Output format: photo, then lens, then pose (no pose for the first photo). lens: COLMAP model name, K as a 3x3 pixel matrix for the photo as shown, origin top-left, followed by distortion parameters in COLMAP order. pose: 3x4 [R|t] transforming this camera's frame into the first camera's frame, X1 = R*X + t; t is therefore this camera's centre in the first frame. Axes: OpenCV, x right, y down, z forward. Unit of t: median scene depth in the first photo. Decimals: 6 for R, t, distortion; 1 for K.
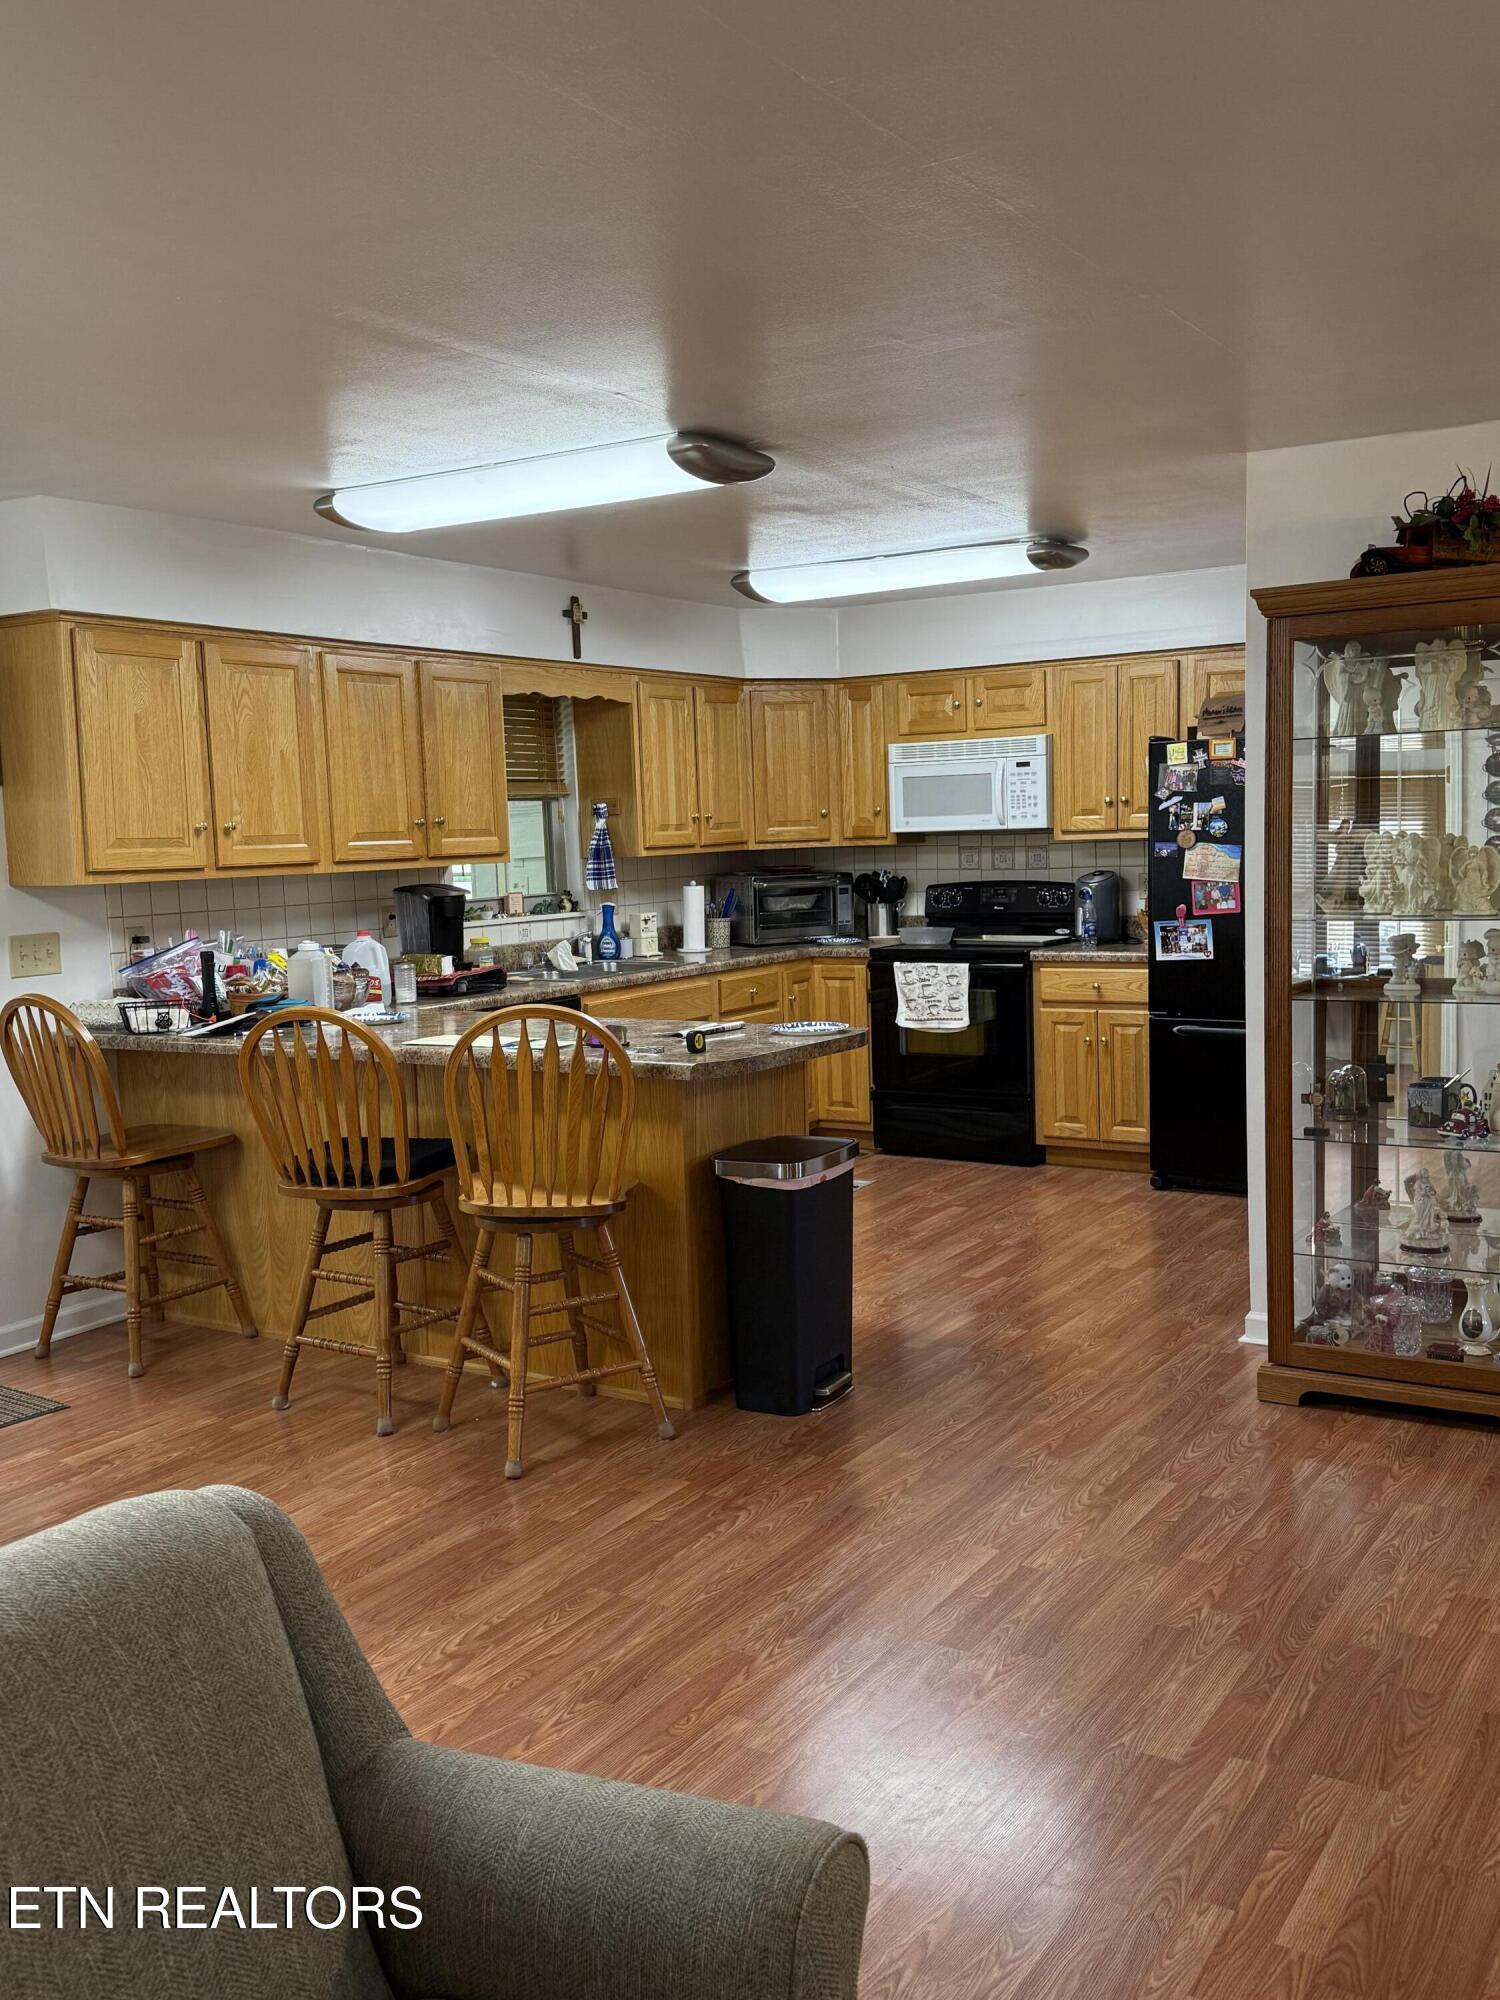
lens RADIAL K [[1803.4, 0, 755.3], [0, 1803.4, 1007.8], [0, 0, 1]] dist [0.128647, 0.002939]
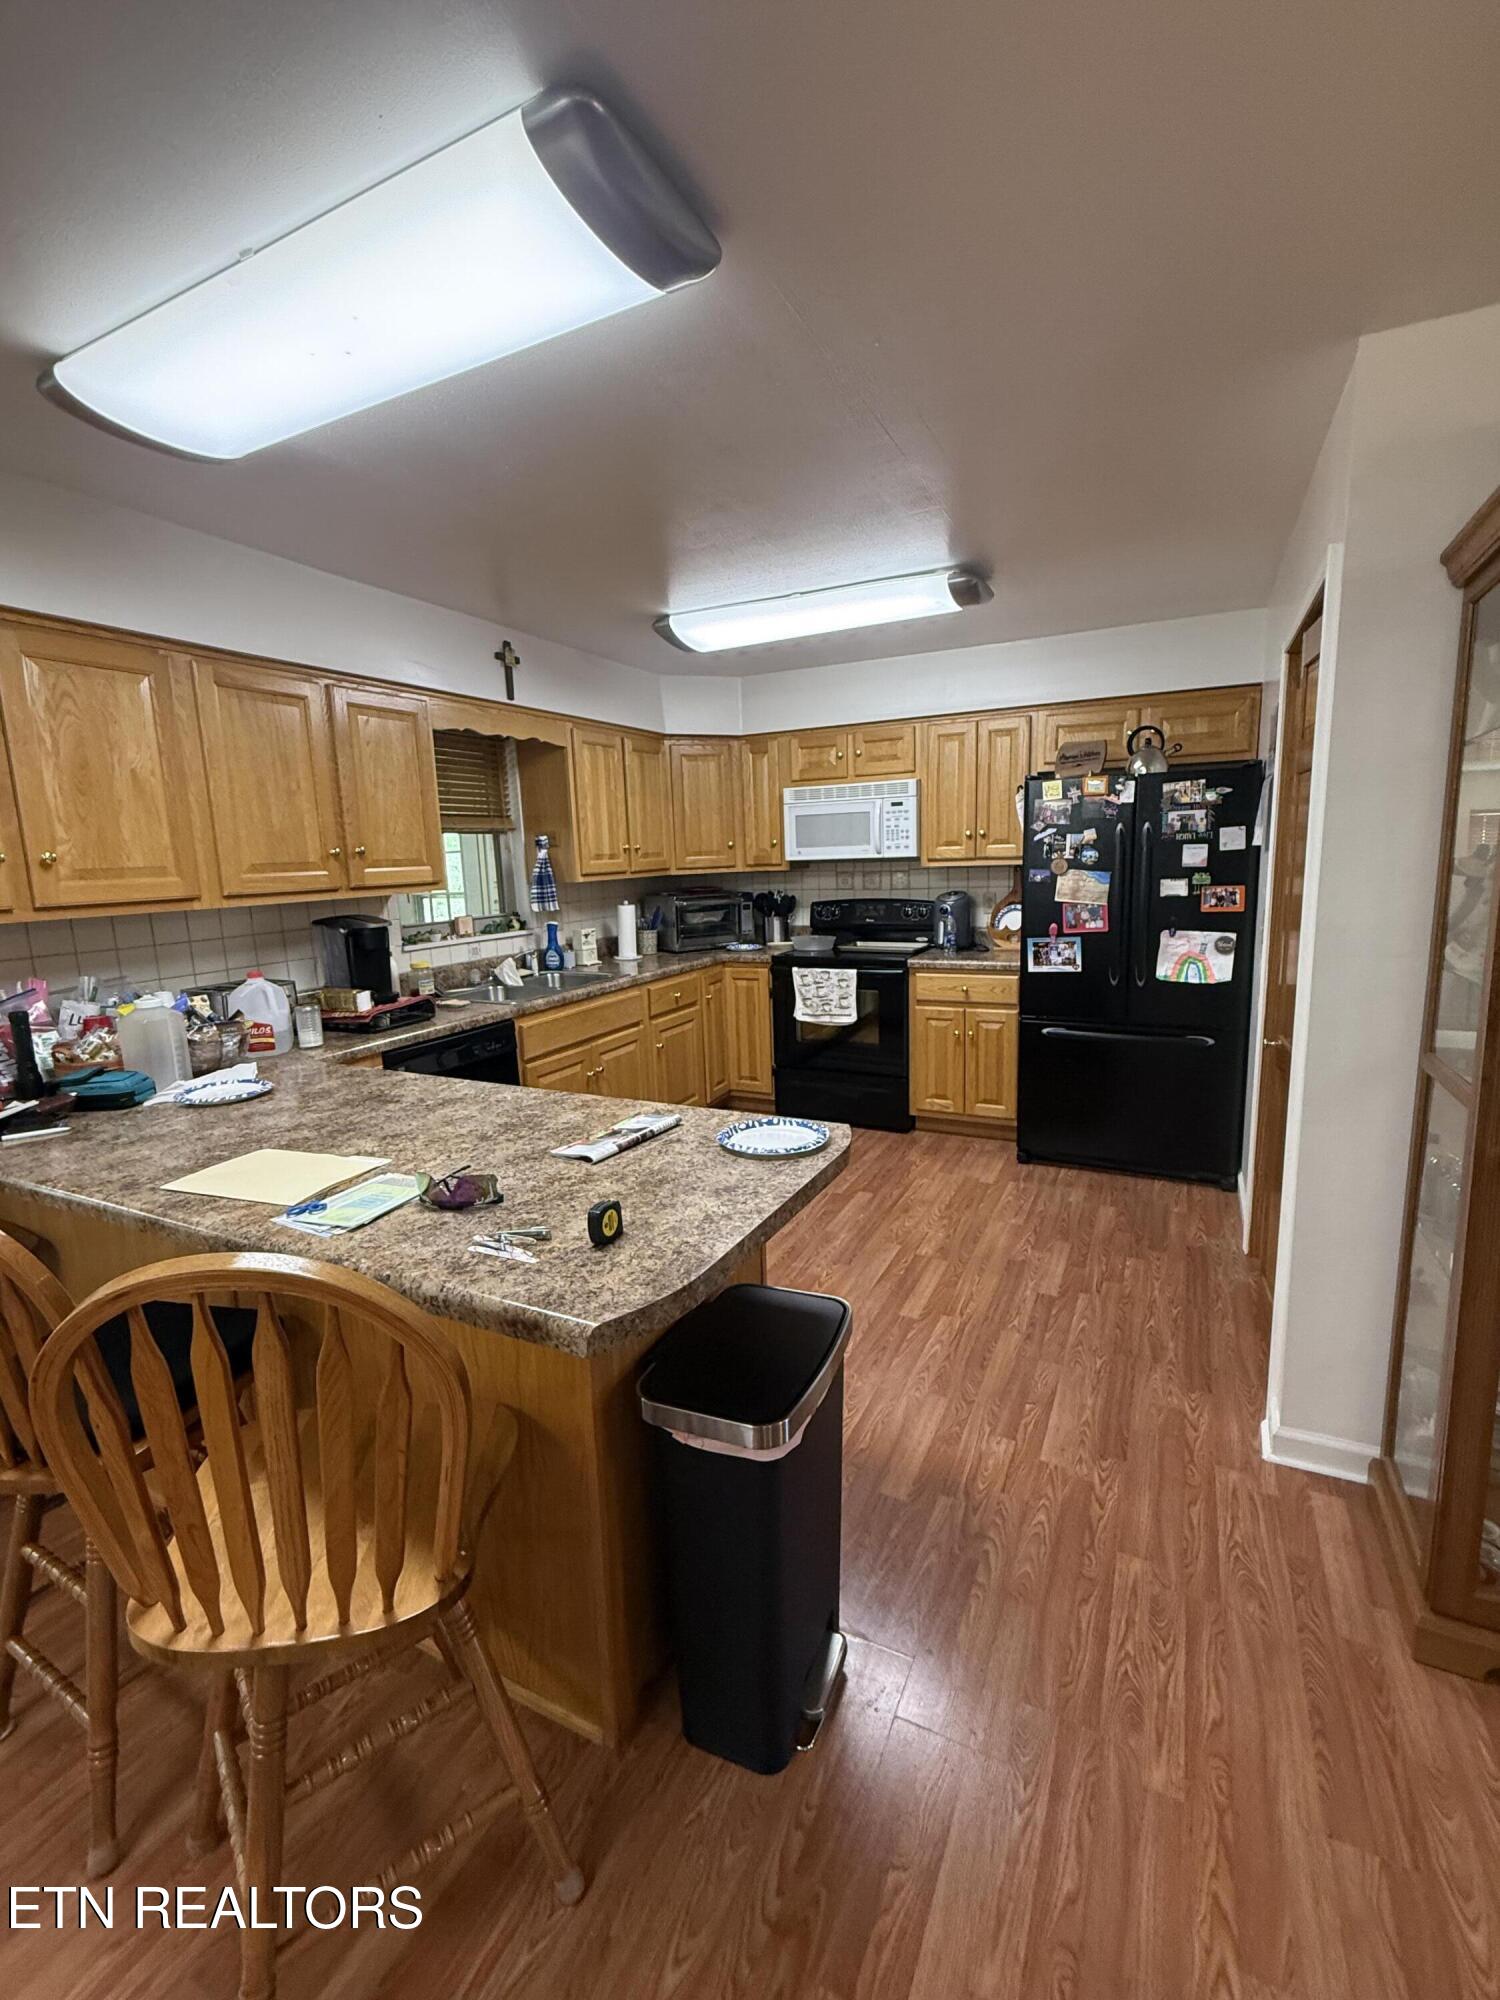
lens RADIAL K [[872.0, 0, 741.9], [0, 872.0, 995.4], [0, 0, 1]] dist [-0.004317, -0.000211]
pose [[0.996434, -0.016561, 0.082732, -0.006528], [0.011883, 0.998319, 0.056727, -0.042368], [-0.083532, -0.055542, 0.994956, 0.437778]]
